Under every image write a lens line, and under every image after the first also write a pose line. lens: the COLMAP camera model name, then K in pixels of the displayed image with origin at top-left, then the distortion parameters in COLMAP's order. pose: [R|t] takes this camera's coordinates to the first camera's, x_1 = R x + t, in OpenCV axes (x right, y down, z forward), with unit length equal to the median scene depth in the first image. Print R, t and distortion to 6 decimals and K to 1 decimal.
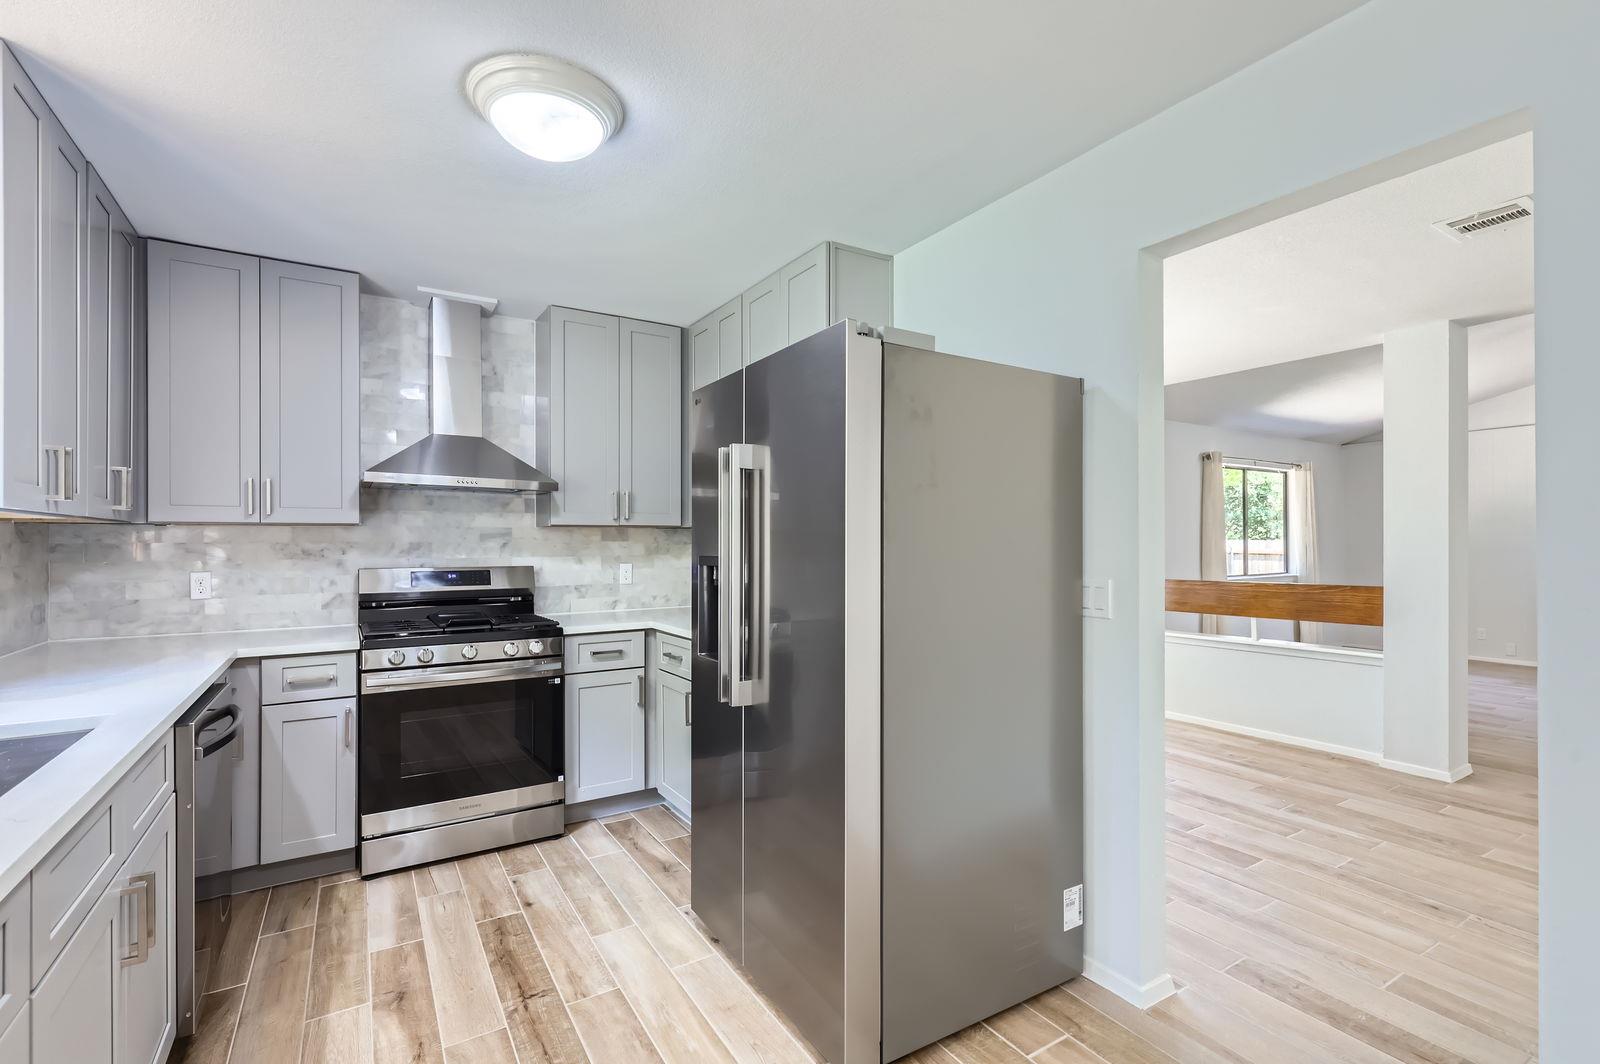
lens RADIAL K [[720.9, 0, 801.0], [0, 720.9, 539.9], [0, 0, 1]] dist [0.009189, -0.007630]
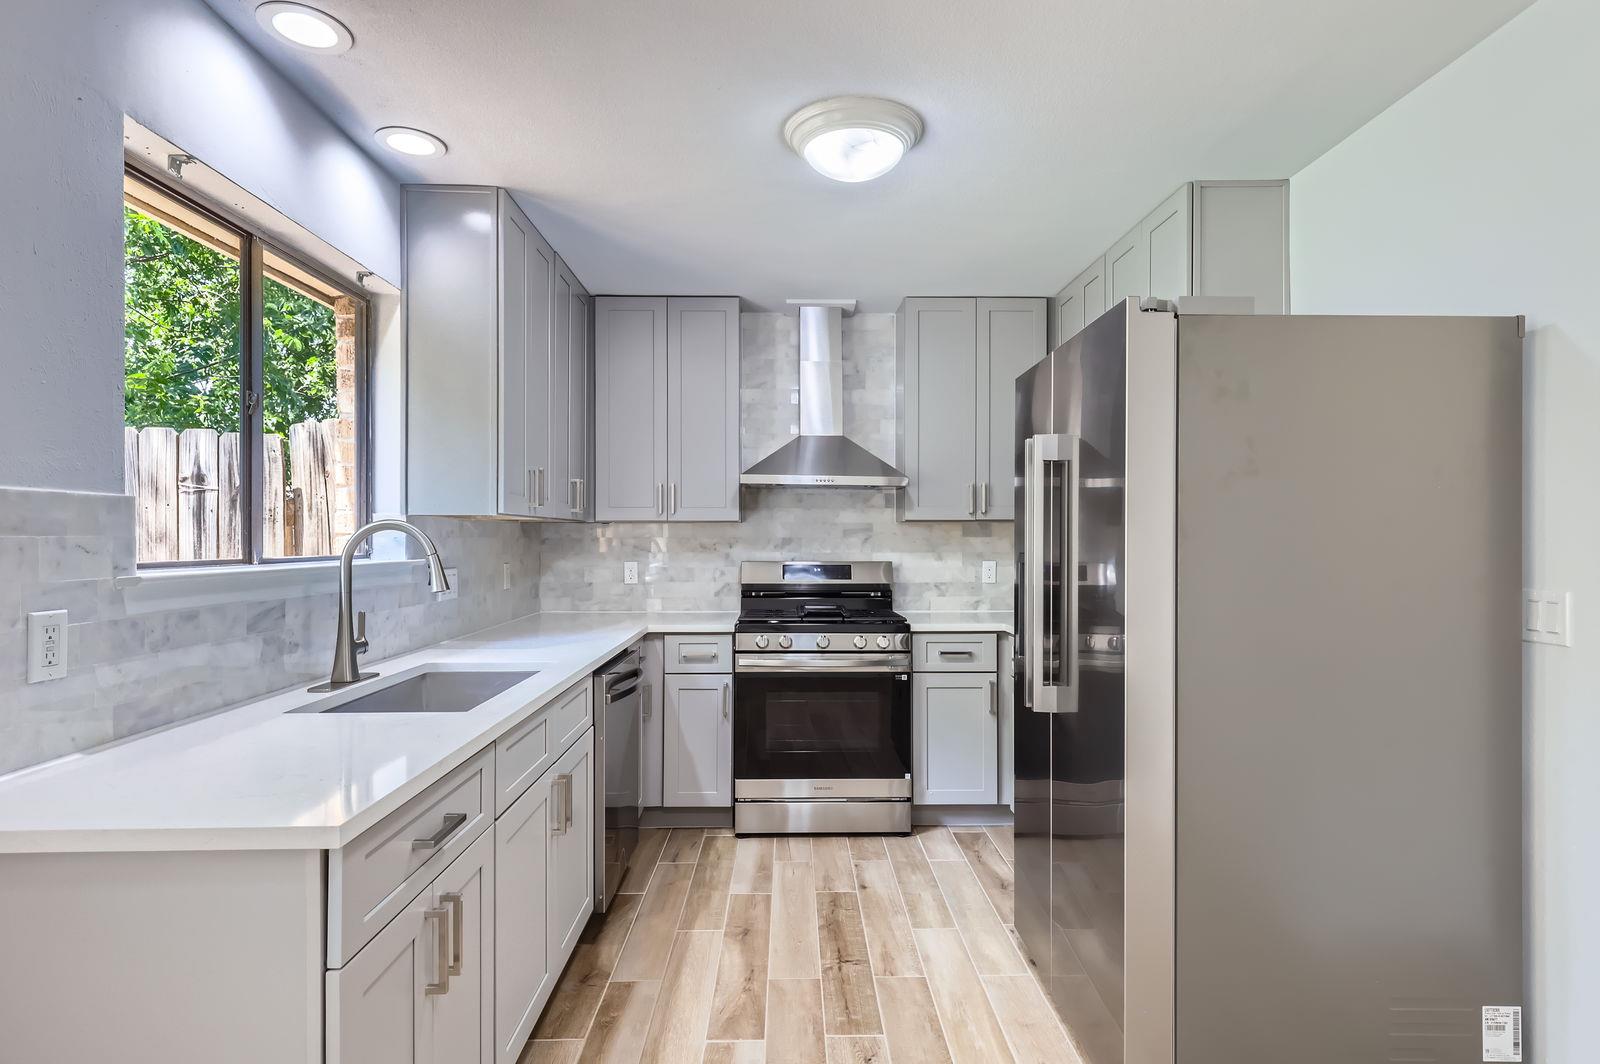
lens RADIAL K [[853.8, 0, 800.0], [0, 853.8, 532.0], [0, 0, 1]] dist [0.001647, -0.001483]
pose [[0.857641, -0.001098, -0.514247, 0.163808], [-0.000648, 0.999995, -0.003216, -0.000945], [0.514248, 0.003091, 0.857636, -0.092271]]
